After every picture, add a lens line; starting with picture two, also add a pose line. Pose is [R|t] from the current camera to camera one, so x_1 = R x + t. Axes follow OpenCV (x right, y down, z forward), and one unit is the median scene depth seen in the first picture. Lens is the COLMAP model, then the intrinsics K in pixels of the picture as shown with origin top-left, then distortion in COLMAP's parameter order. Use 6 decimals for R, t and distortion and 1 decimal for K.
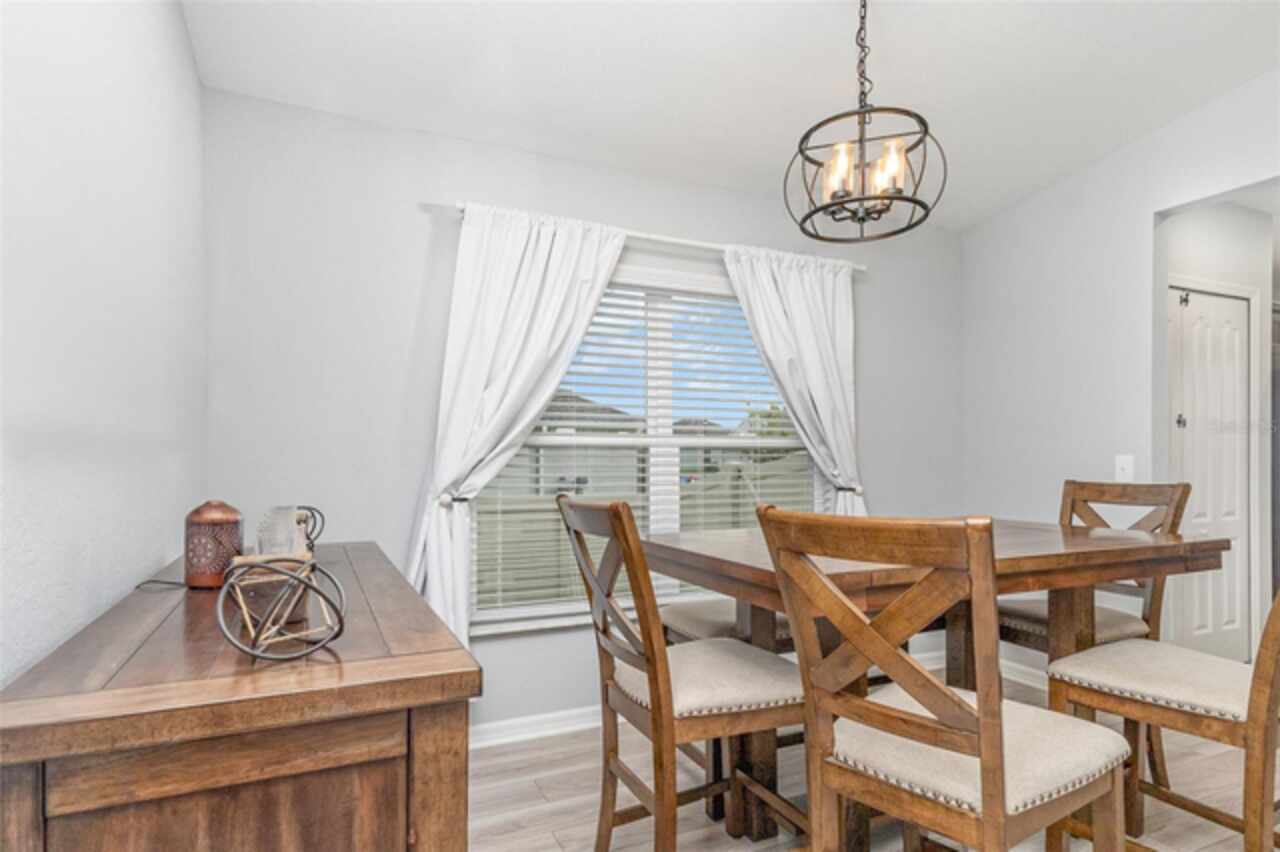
lens RADIAL K [[709.8, 0, 641.3], [0, 709.8, 457.7], [0, 0, 1]] dist [-0.000569, -0.000076]
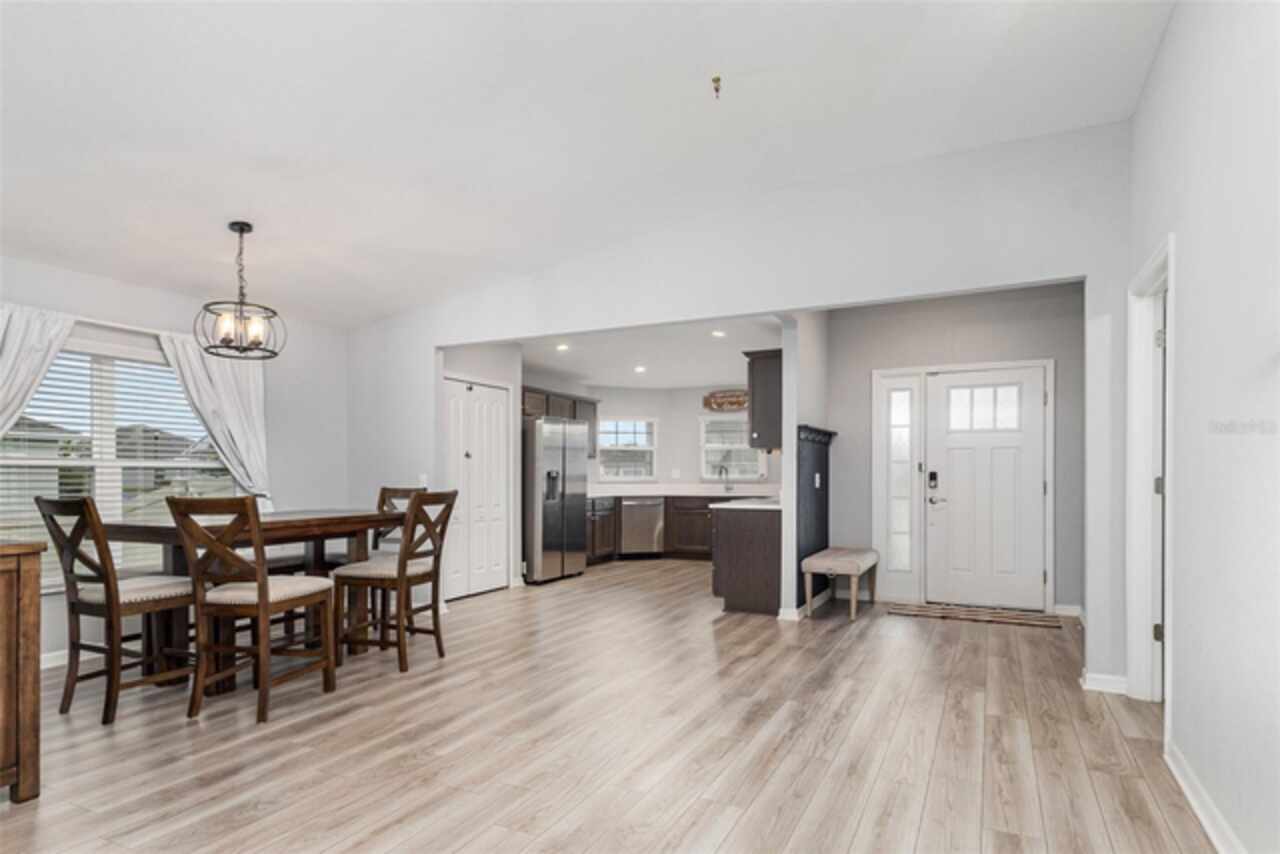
lens RADIAL K [[675.6, 0, 641.5], [0, 675.6, 477.6], [0, 0, 1]] dist [-0.001354, -0.000890]
pose [[0.756712, -0.002907, 0.653742, -0.049502], [-0.000796, 0.999985, 0.005367, -0.003806], [-0.653748, -0.004582, 0.756698, -0.823198]]
